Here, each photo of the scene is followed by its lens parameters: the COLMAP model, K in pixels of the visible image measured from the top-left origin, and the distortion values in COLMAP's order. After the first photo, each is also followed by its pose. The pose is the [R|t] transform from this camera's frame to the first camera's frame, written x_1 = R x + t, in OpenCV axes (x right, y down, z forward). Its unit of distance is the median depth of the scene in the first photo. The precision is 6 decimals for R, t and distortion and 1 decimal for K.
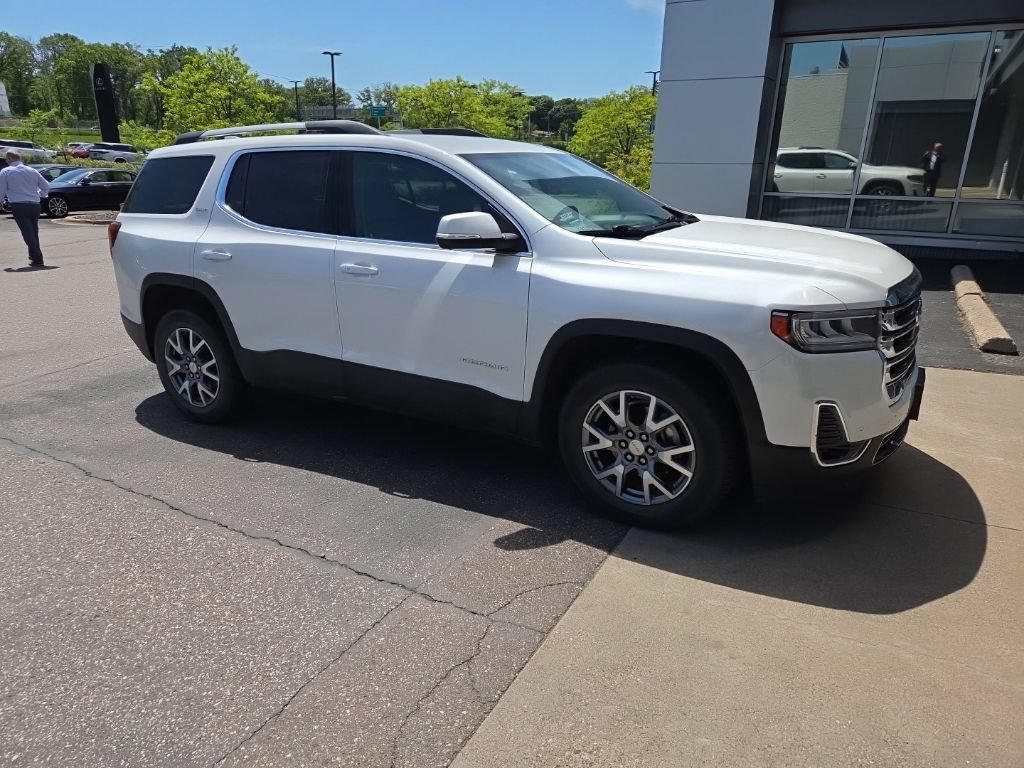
lens RADIAL K [[671.0, 0, 510.1], [0, 671.0, 393.6], [0, 0, 1]] dist [0.077335, -0.058701]
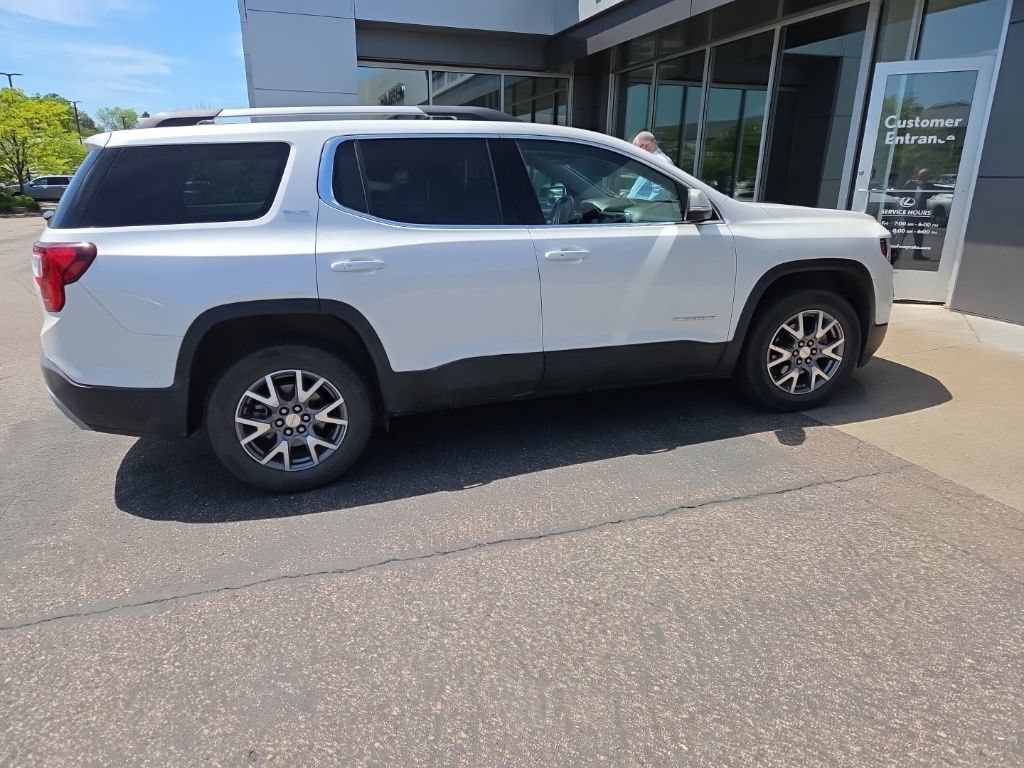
lens RADIAL K [[672.4, 0, 512.0], [0, 672.4, 384.0], [0, 0, 1]] dist [0.077871, -0.060365]
pose [[0.677743, -0.221640, 0.701099, -1.045912], [0.248043, 0.966514, 0.065767, -0.084846], [-0.692199, 0.129330, 0.710024, 0.367321]]
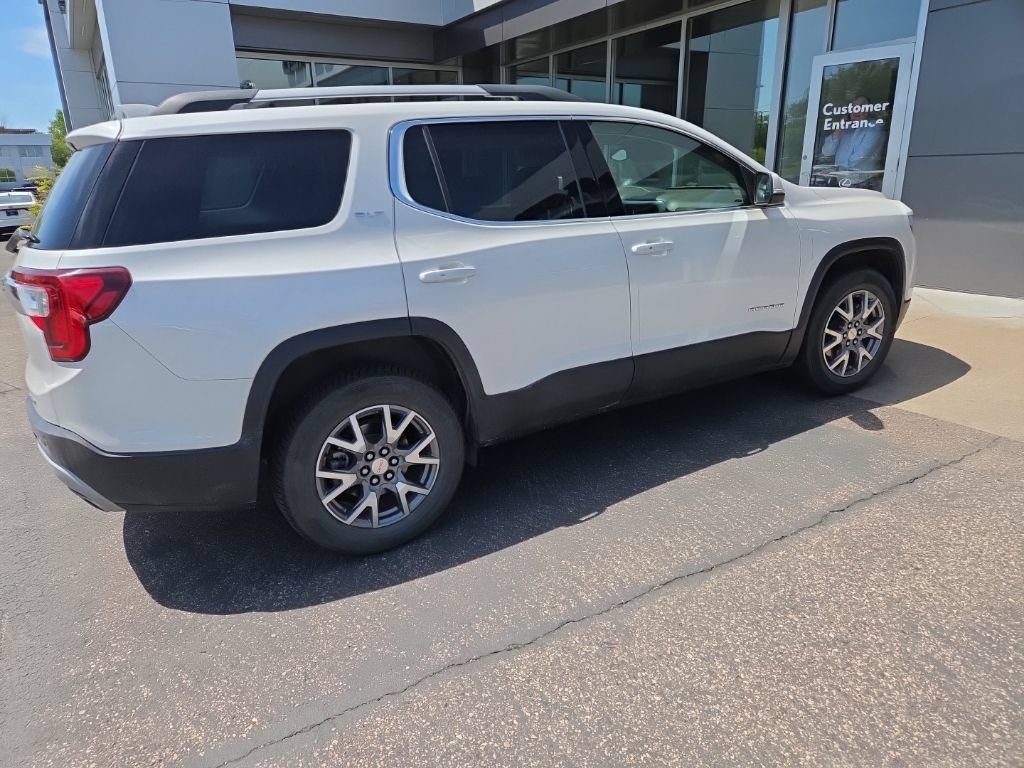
lens RADIAL K [[669.0, 0, 512.0], [0, 669.0, 384.0], [0, 0, 1]] dist [0.069504, -0.061059]
pose [[0.500826, -0.280608, 0.818800, -1.133212], [0.319540, 0.939106, 0.126389, -0.189251], [-0.804405, 0.198340, 0.559994, 0.688292]]
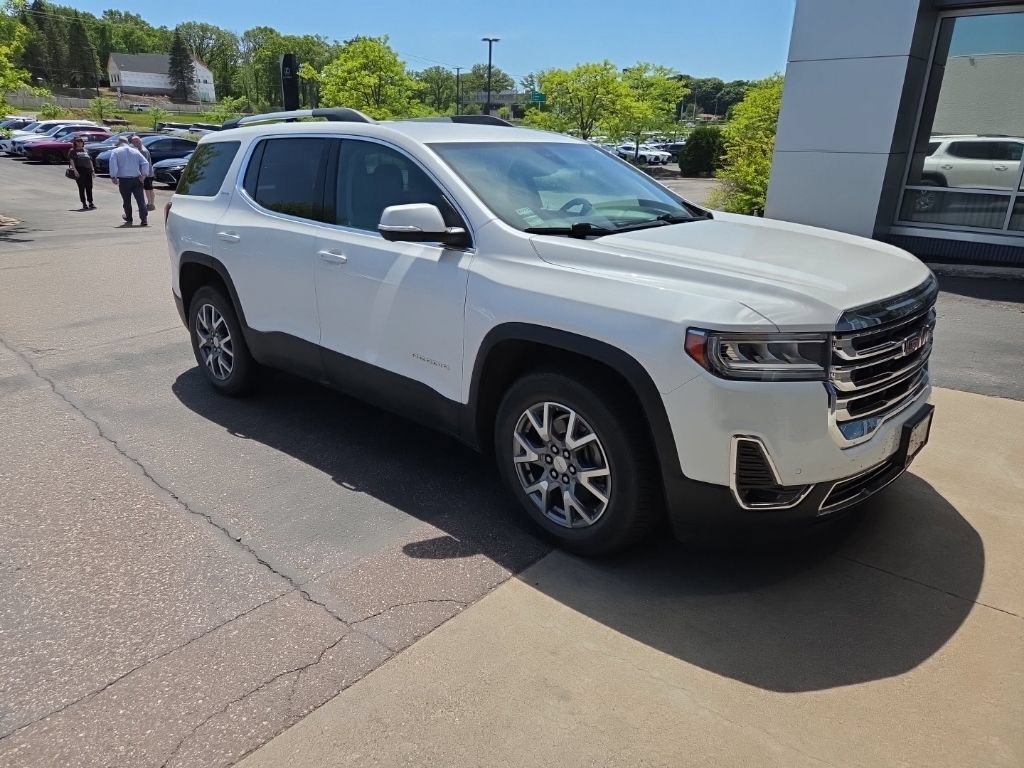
lens RADIAL K [[672.4, 0, 512.0], [0, 672.4, 384.0], [0, 0, 1]] dist [0.077871, -0.060365]
pose [[0.976348, 0.081708, -0.200169, 0.256573], [-0.080320, 0.996655, 0.015061, -0.032966], [0.200730, 0.001373, 0.979646, 0.068001]]
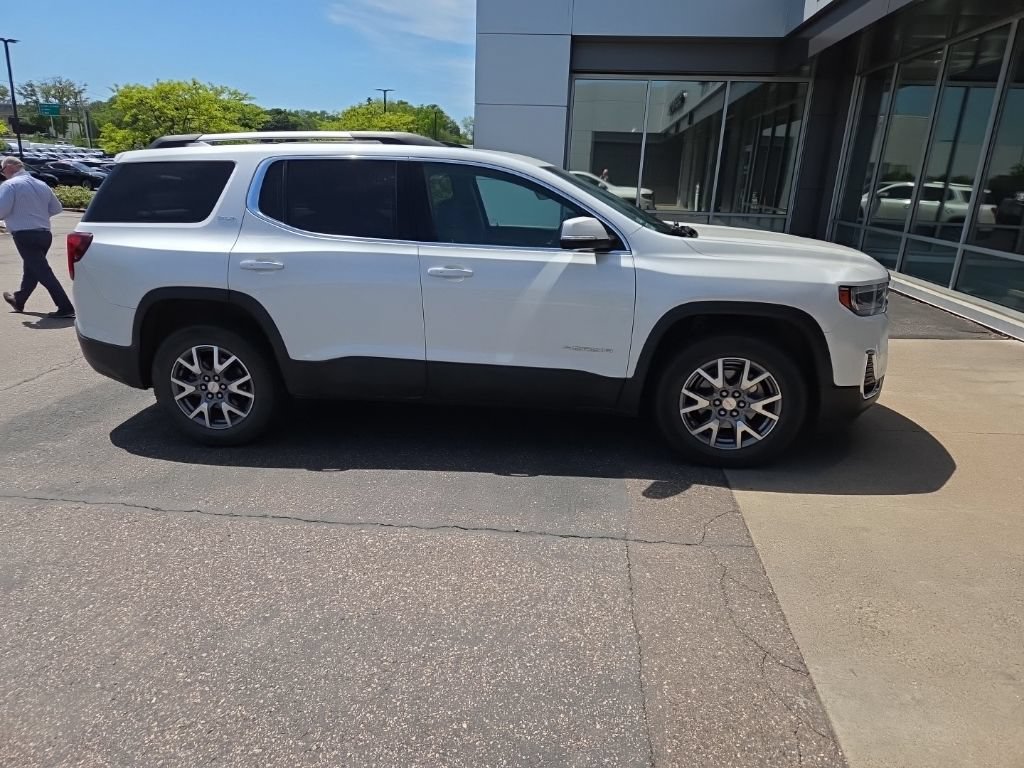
lens RADIAL K [[672.4, 0, 512.0], [0, 672.4, 384.0], [0, 0, 1]] dist [0.077871, -0.060365]
pose [[0.924400, -0.092679, 0.369994, -0.551011], [0.104789, 0.994413, -0.012719, 0.015185], [-0.366748, 0.050529, 0.928947, -0.015384]]
